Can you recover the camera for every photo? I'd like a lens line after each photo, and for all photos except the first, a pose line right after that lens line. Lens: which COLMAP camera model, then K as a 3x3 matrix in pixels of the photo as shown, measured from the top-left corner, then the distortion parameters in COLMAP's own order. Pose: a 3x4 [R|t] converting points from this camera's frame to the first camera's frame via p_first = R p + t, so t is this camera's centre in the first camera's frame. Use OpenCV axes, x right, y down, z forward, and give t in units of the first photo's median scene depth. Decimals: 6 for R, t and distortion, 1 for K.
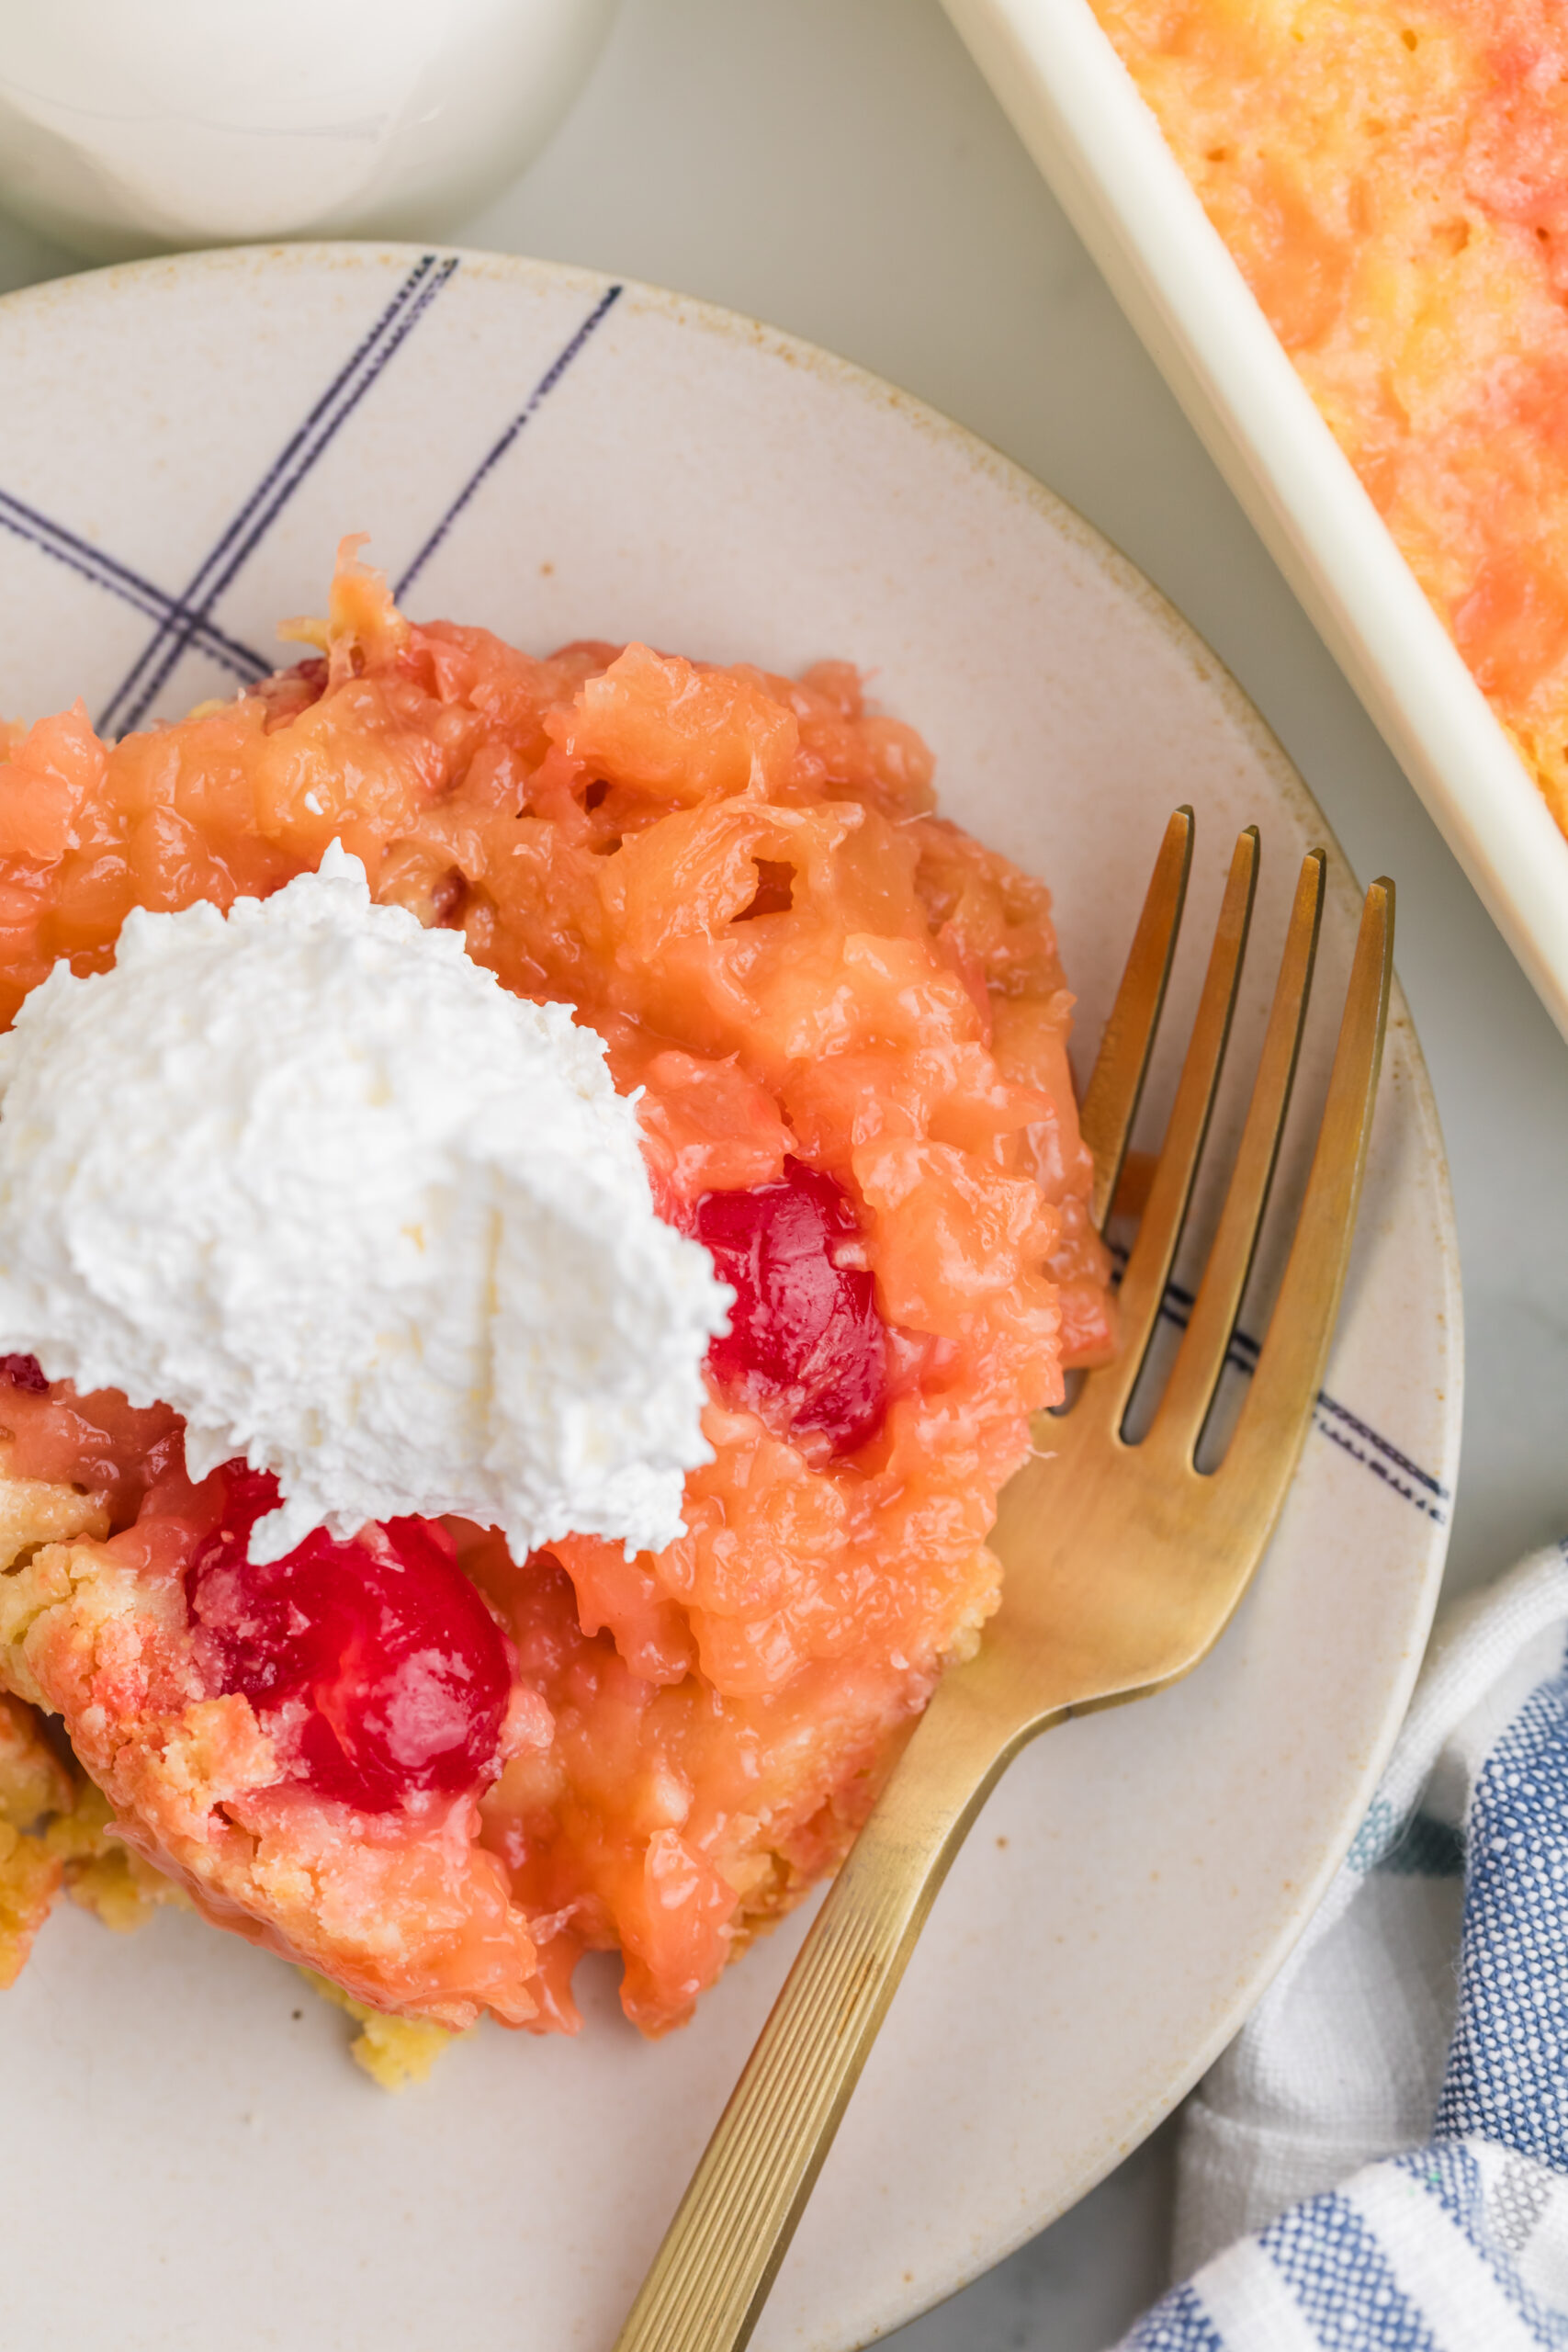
lens RADIAL K [[8312.5, 0, 785.1], [0, 8312.5, 1172.6], [0, 0, 1]] dist [-0.010978, 0.238157]
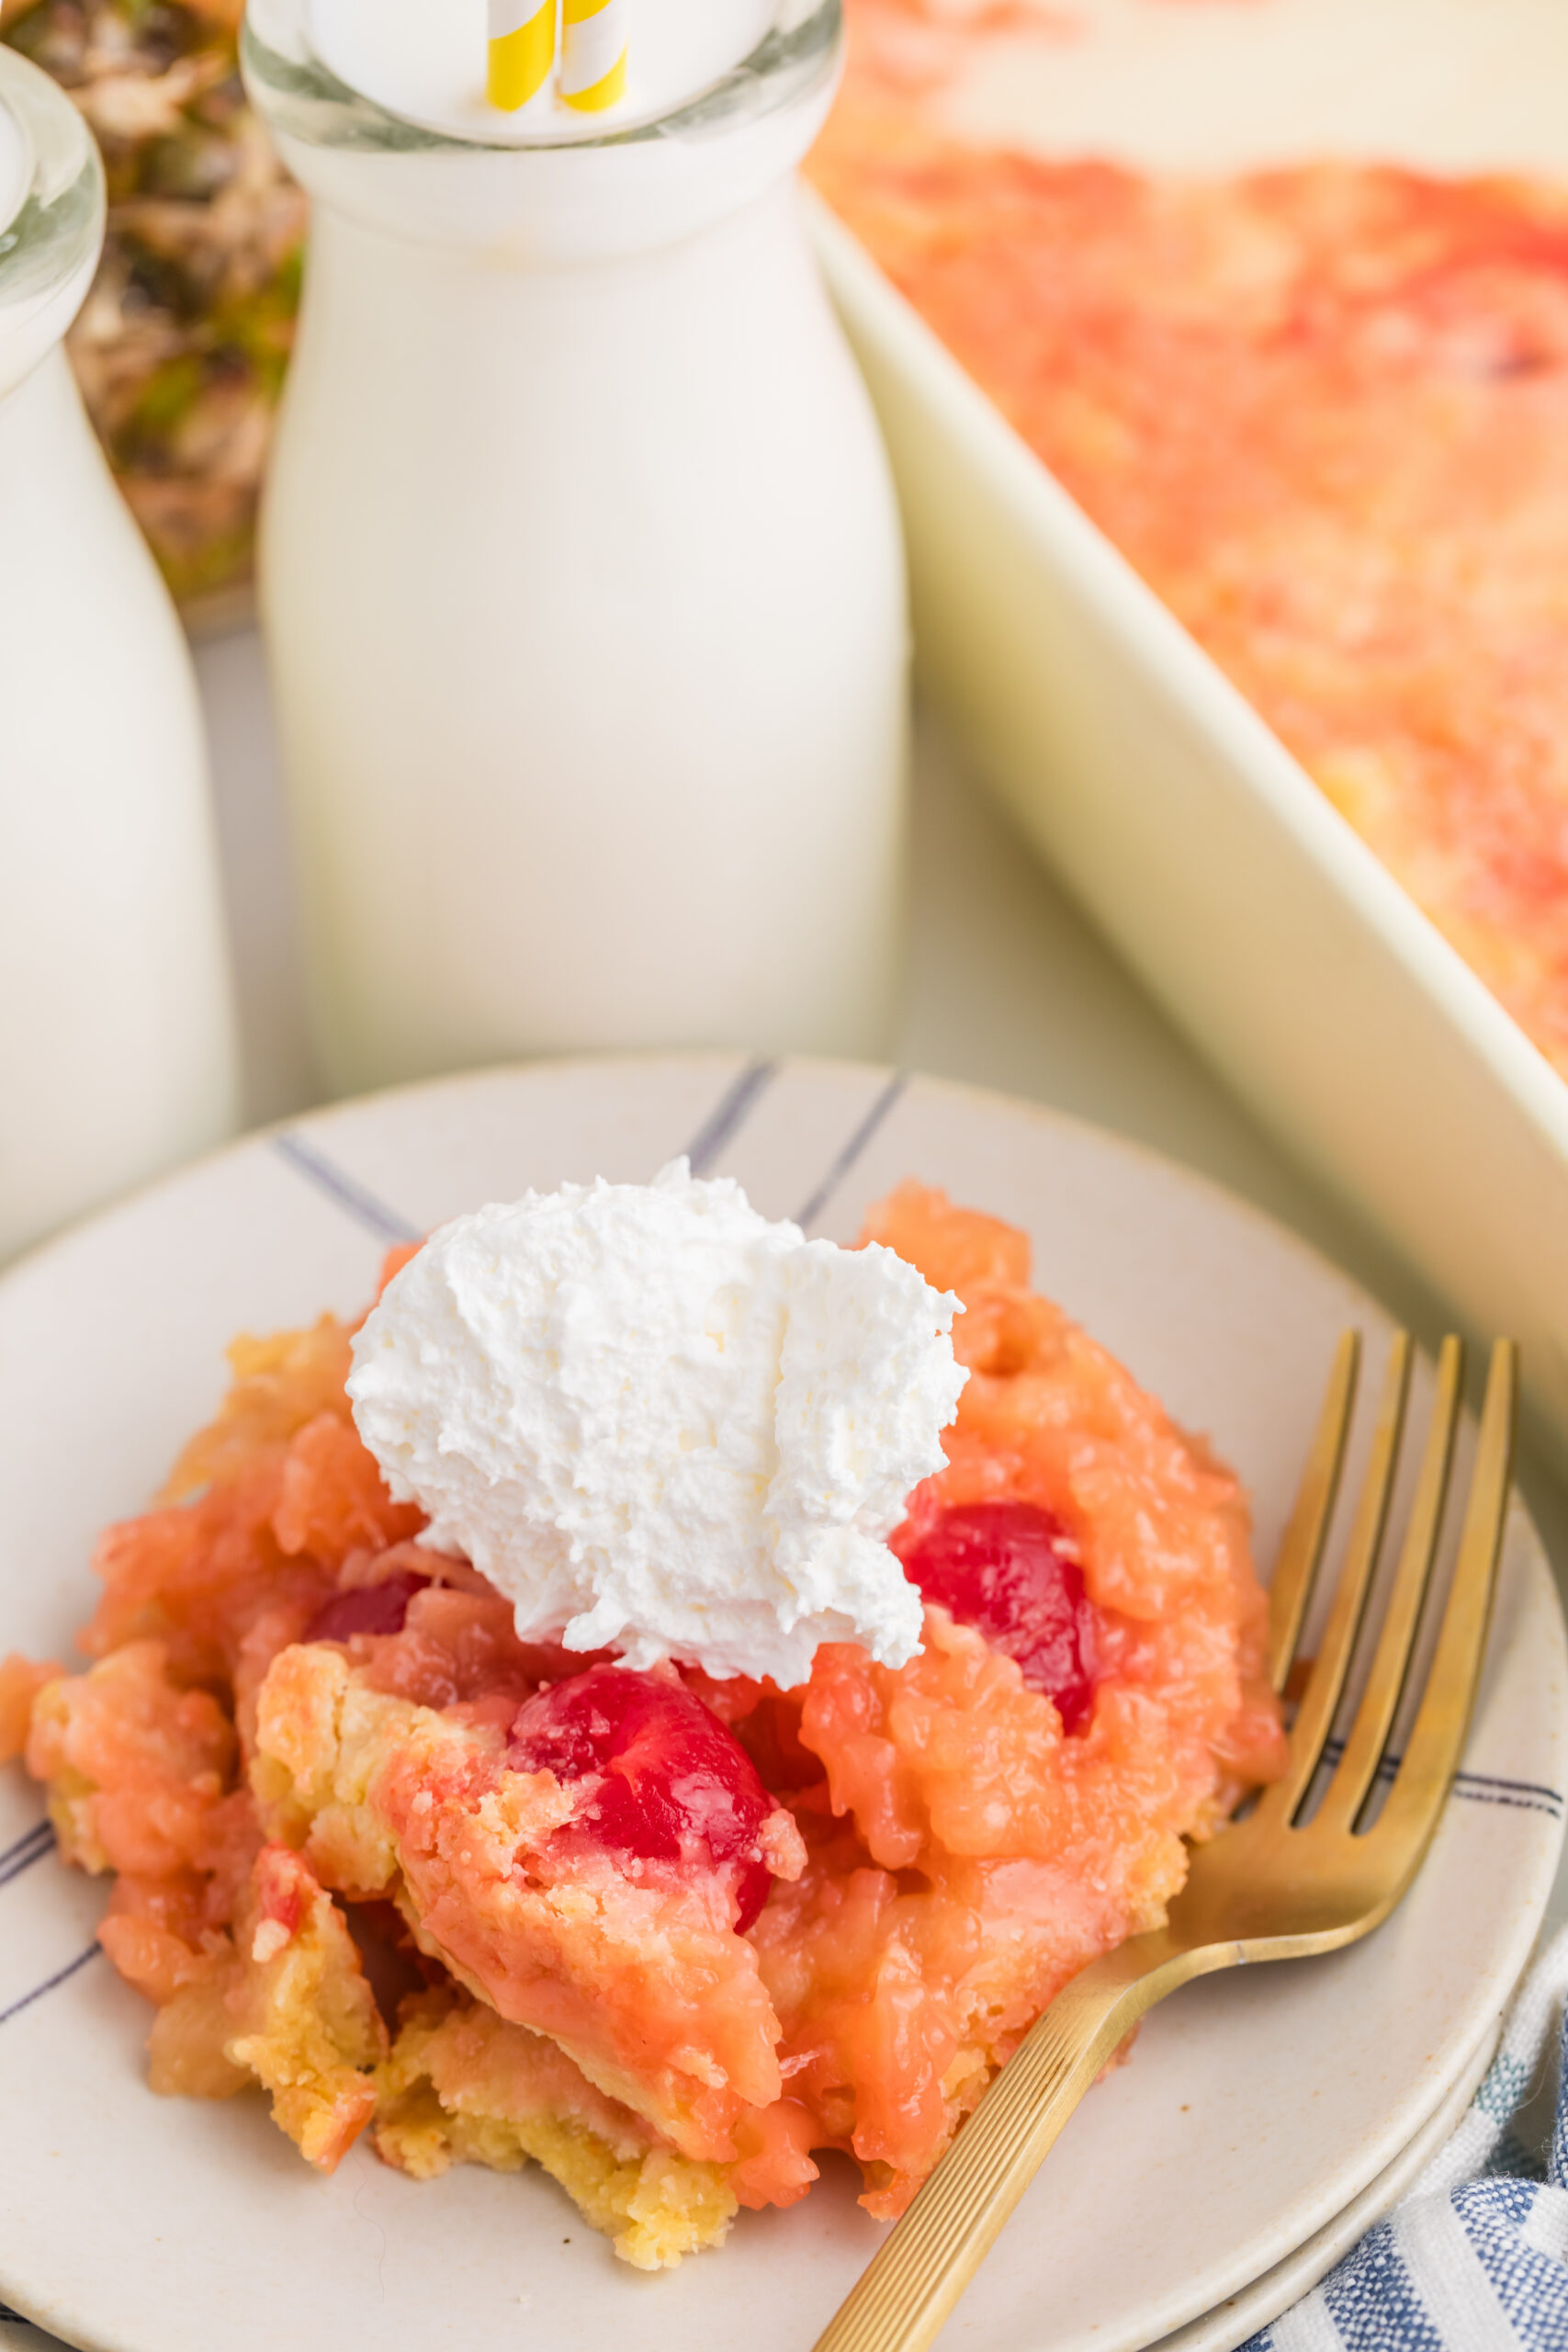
lens RADIAL K [[7779.3, 0, 796.9], [0, 7779.3, 1057.9], [0, 0, 1]] dist [0.070525, -0.413679]
pose [[0.998762, 0.021550, -0.044829, 0.018201], [-0.046084, 0.740023, -0.671001, 0.728882], [0.018715, 0.672236, 0.740100, 0.101297]]
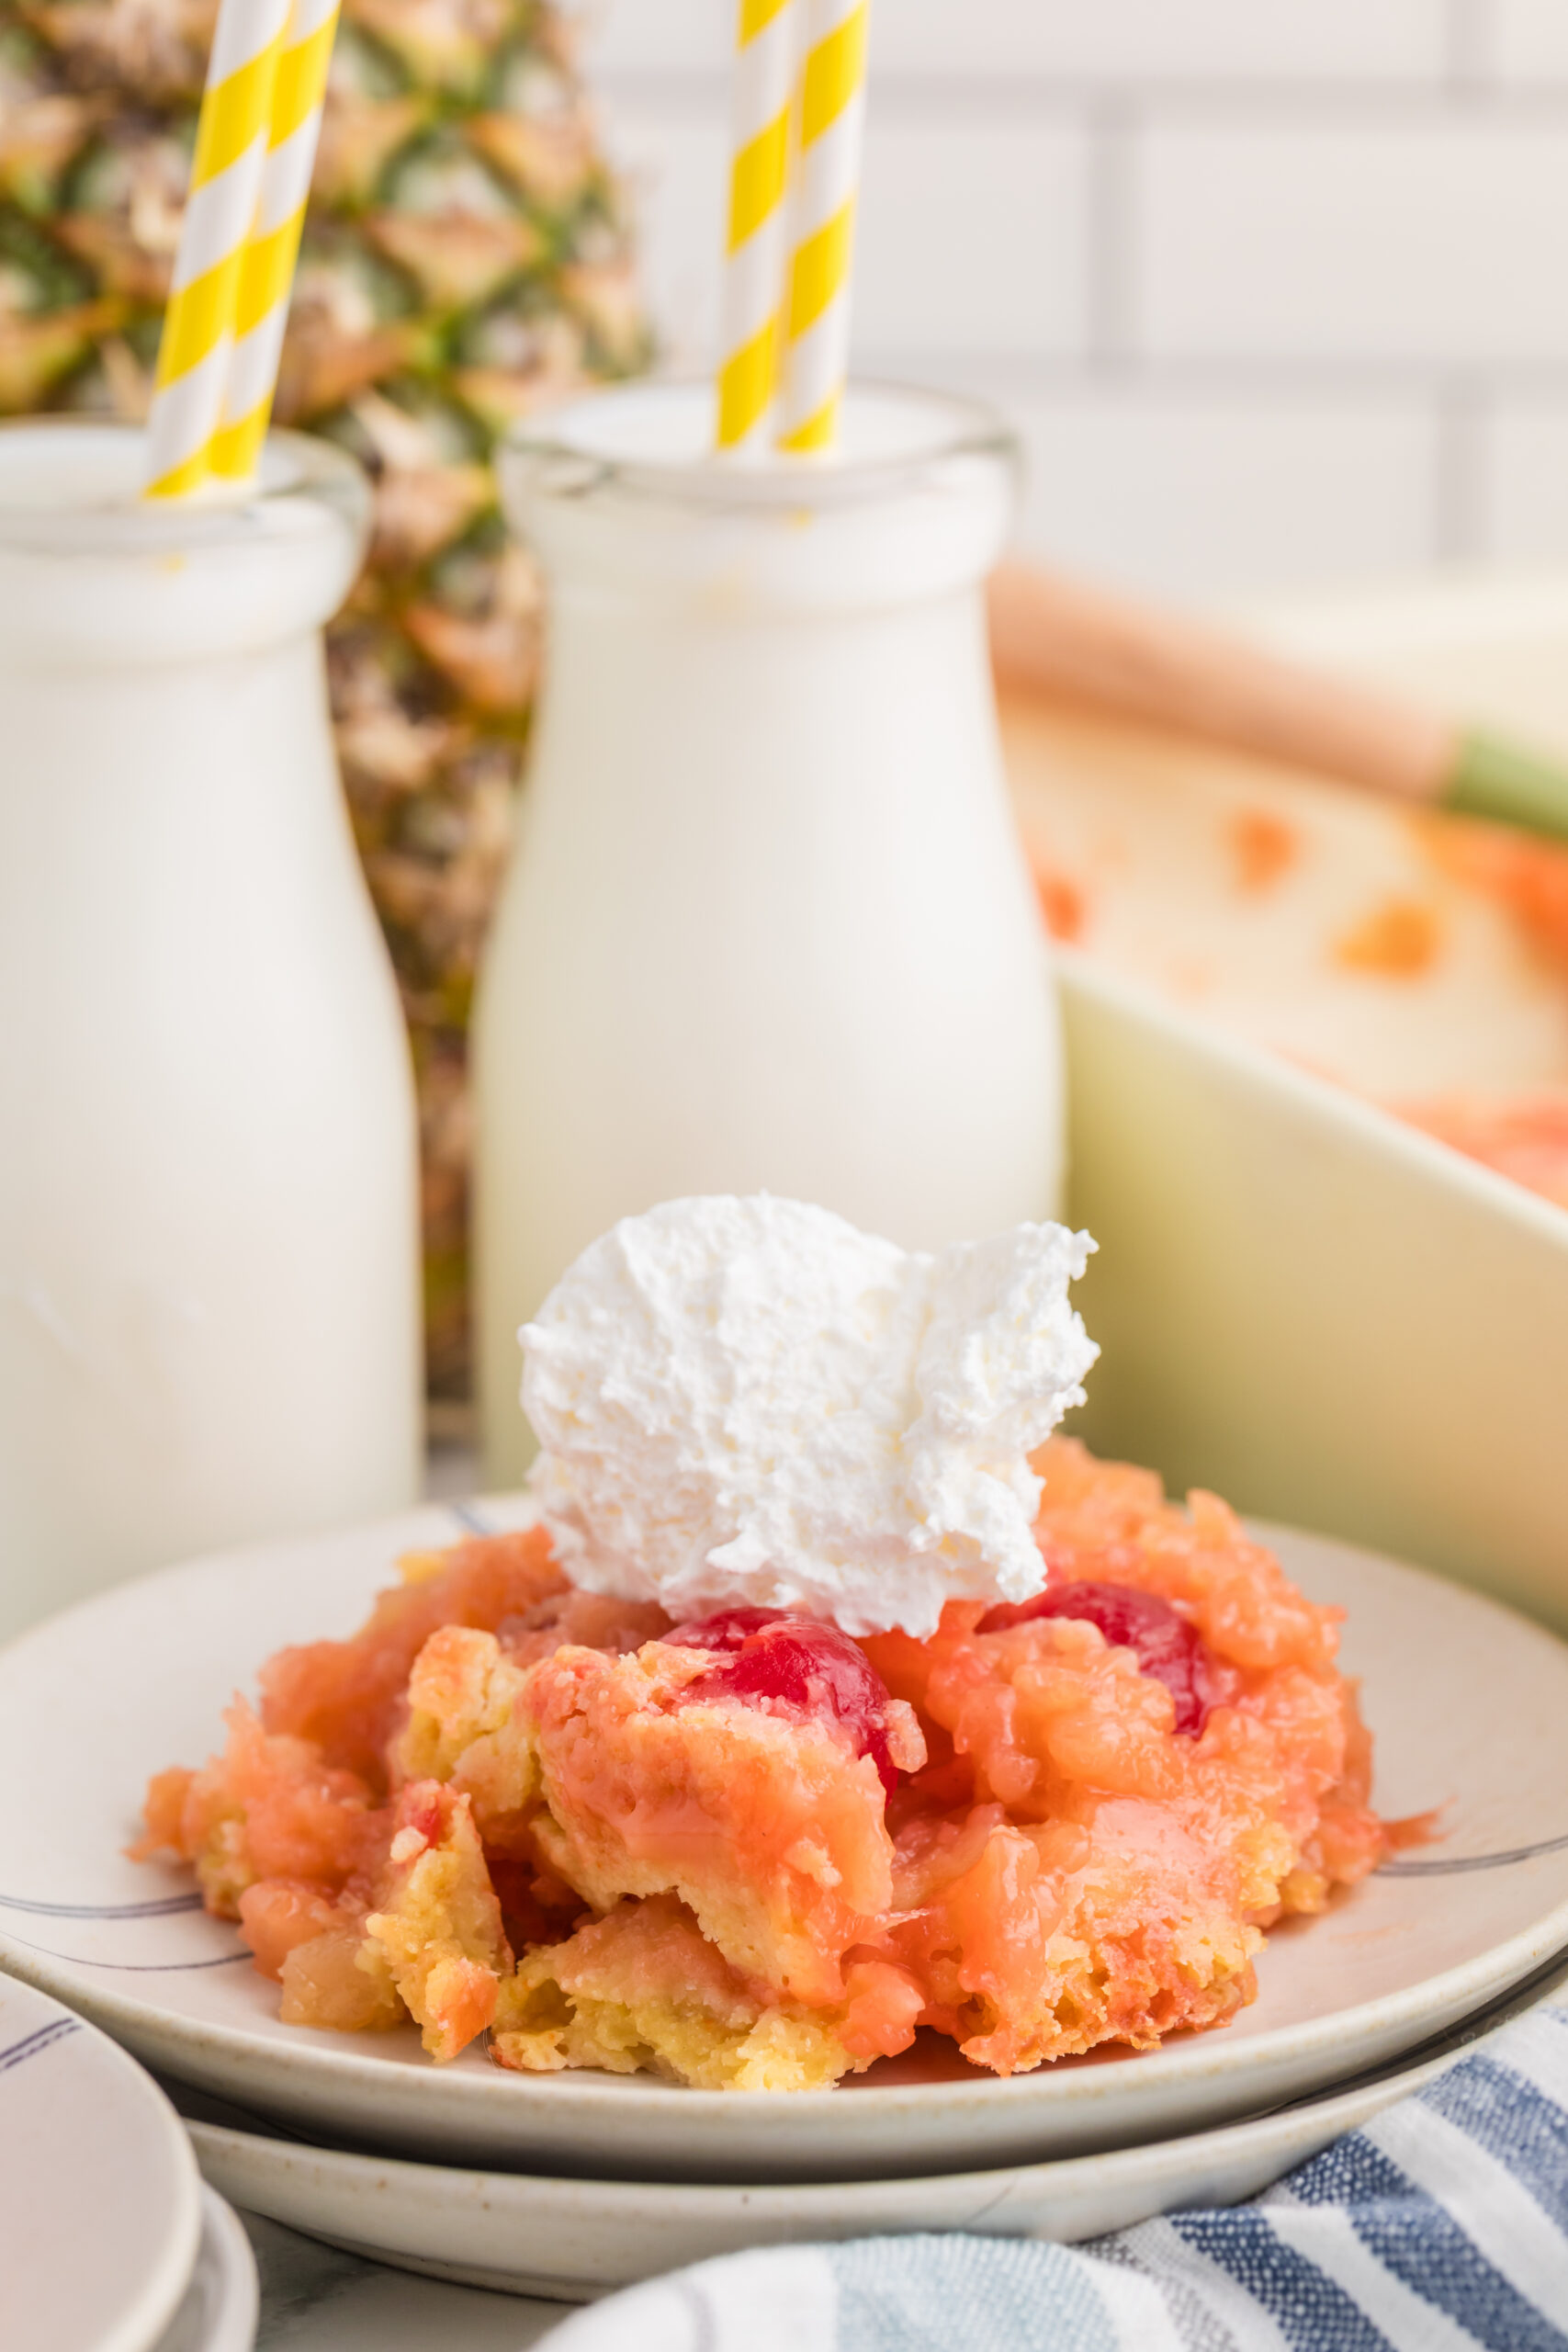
lens RADIAL K [[8346.1, 0, 864.3], [0, 8346.1, 1335.5], [0, 0, 1]] dist [0.345119, -1.088870]
pose [[0.996293, 0.041286, -0.075468, 0.054886], [-0.085249, 0.356414, -0.930431, 1.211242], [-0.011515, 0.933415, 0.358613, 0.493915]]
